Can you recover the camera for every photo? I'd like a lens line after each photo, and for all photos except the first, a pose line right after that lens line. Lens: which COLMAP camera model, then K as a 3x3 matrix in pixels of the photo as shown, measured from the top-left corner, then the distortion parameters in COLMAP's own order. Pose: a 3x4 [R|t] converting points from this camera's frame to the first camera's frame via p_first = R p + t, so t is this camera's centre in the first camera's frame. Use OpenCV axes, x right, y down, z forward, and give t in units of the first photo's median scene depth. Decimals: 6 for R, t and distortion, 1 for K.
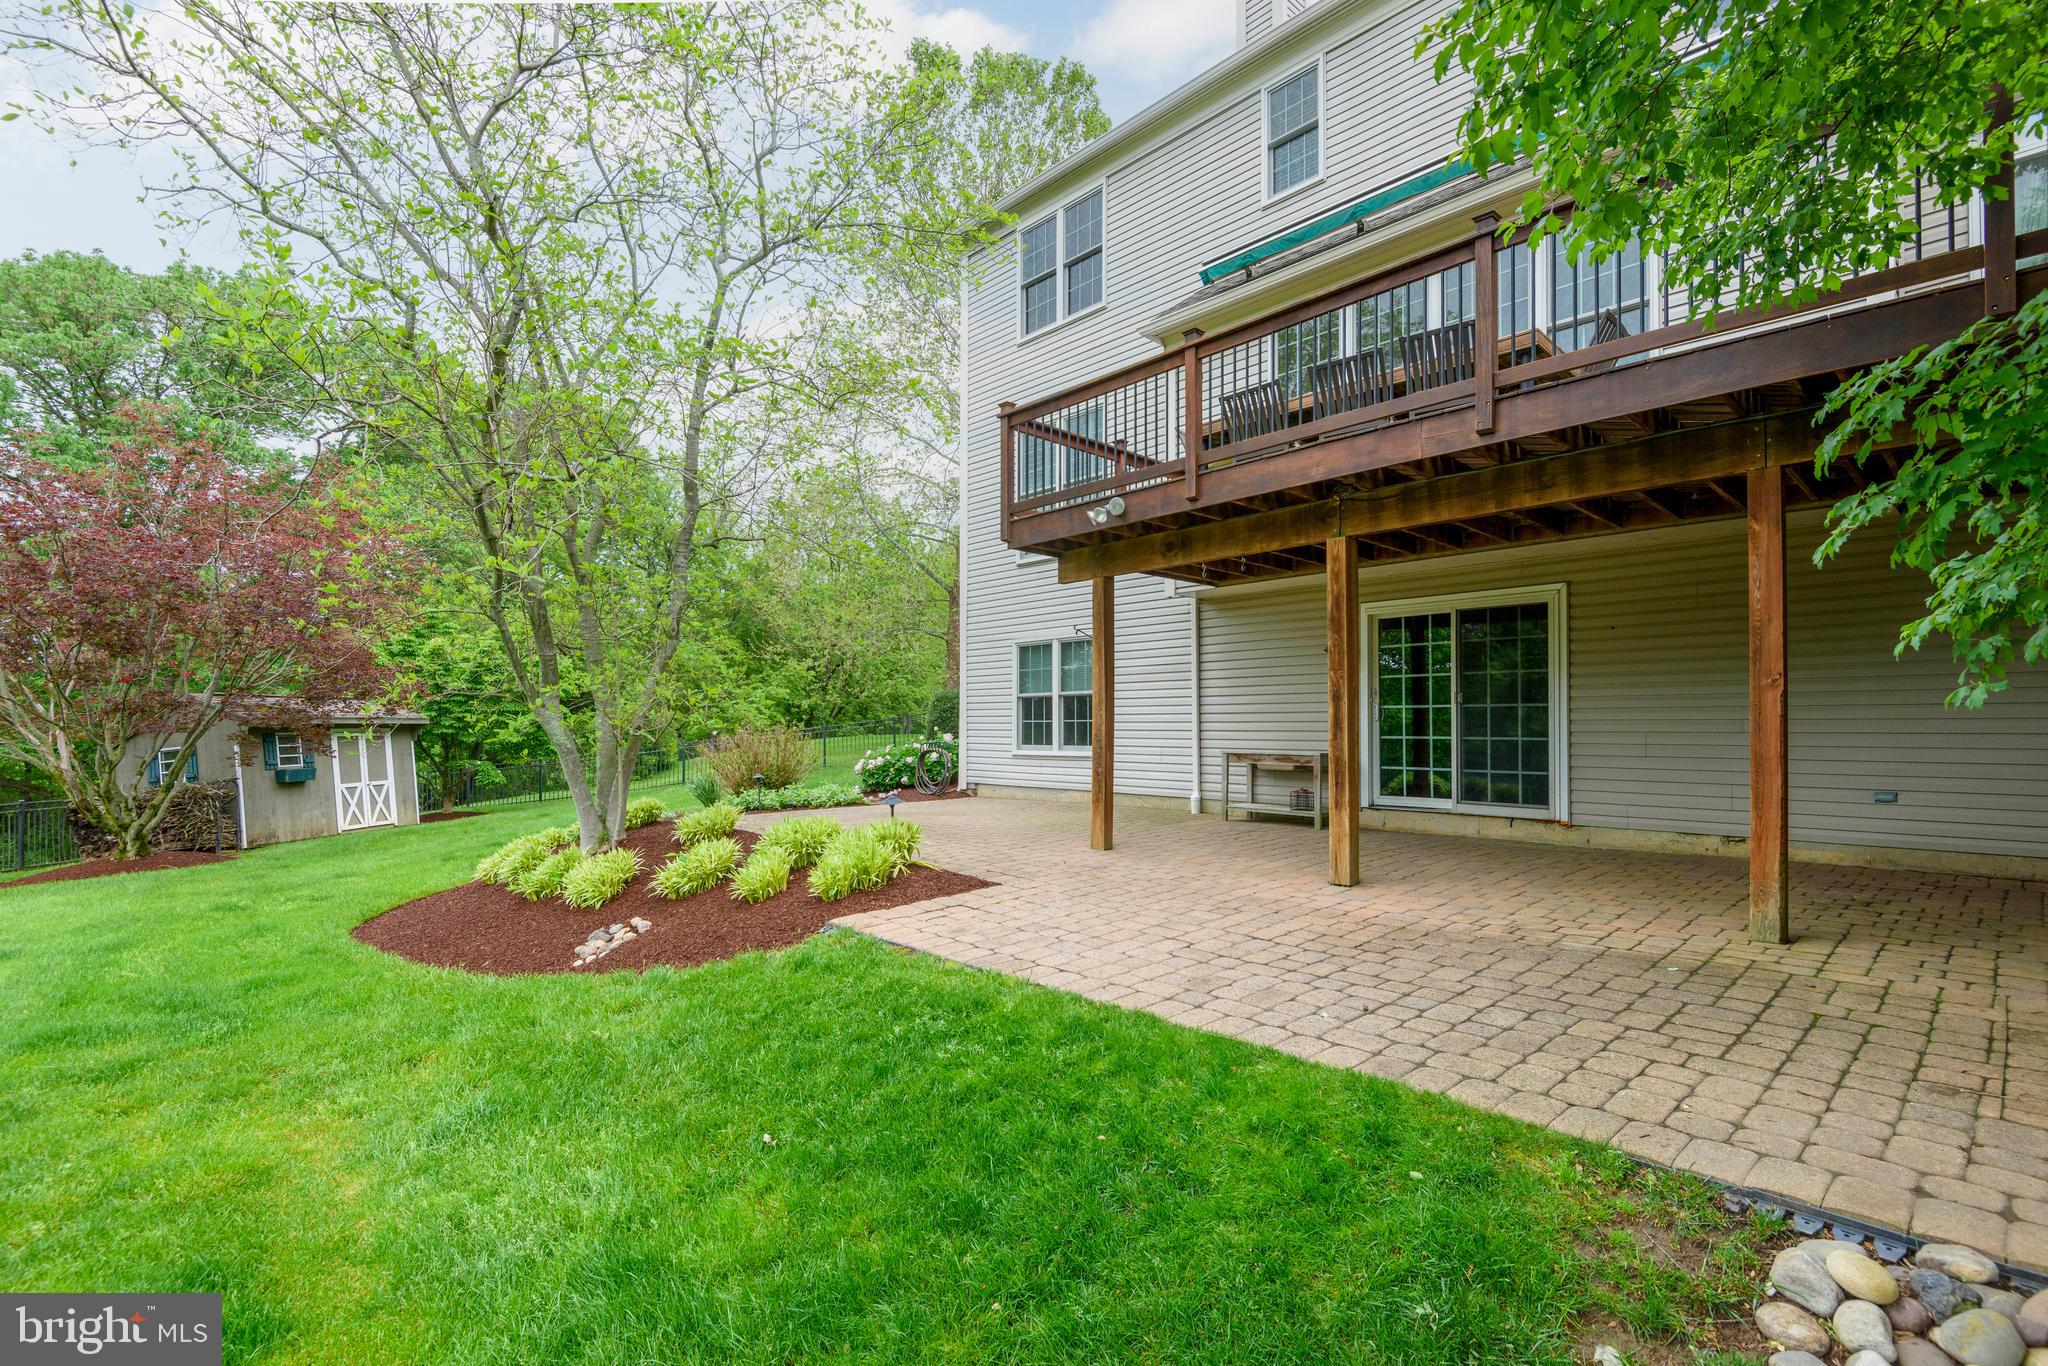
lens RADIAL K [[939.5, 0, 1025.9], [0, 939.5, 700.3], [0, 0, 1]] dist [0.005600, 0.000323]
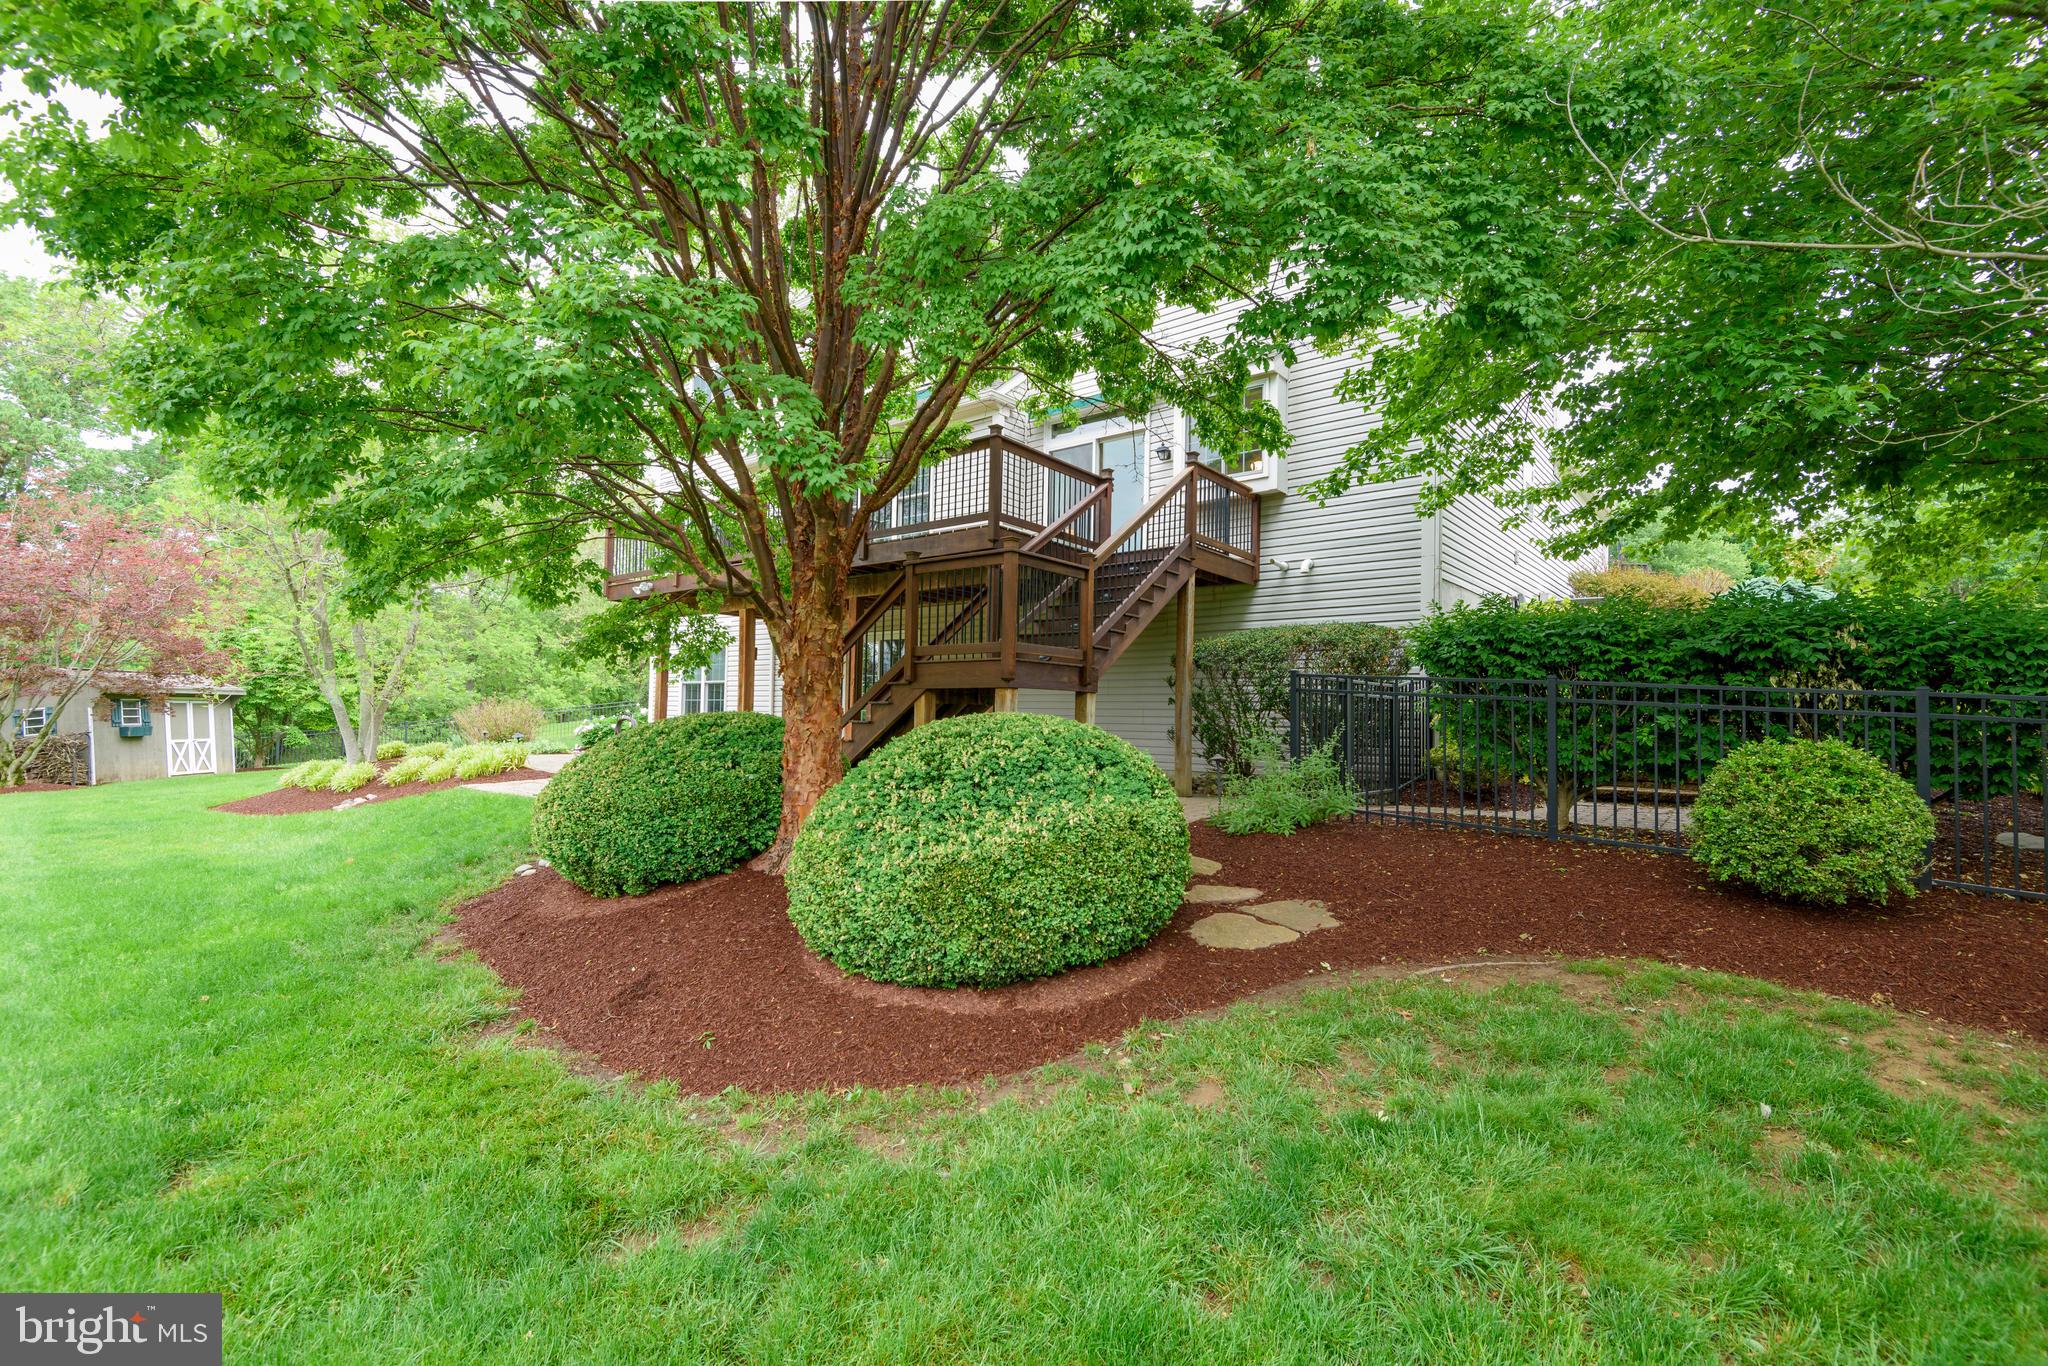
lens RADIAL K [[939.5, 0, 1022.0], [0, 939.5, 683.0], [0, 0, 1]] dist [0.005600, 0.000323]
pose [[0.991438, 0.020068, 0.129027, 0.313219], [-0.018902, 0.999769, -0.010254, 0.000666], [-0.129203, 0.007727, 0.991588, -0.517561]]
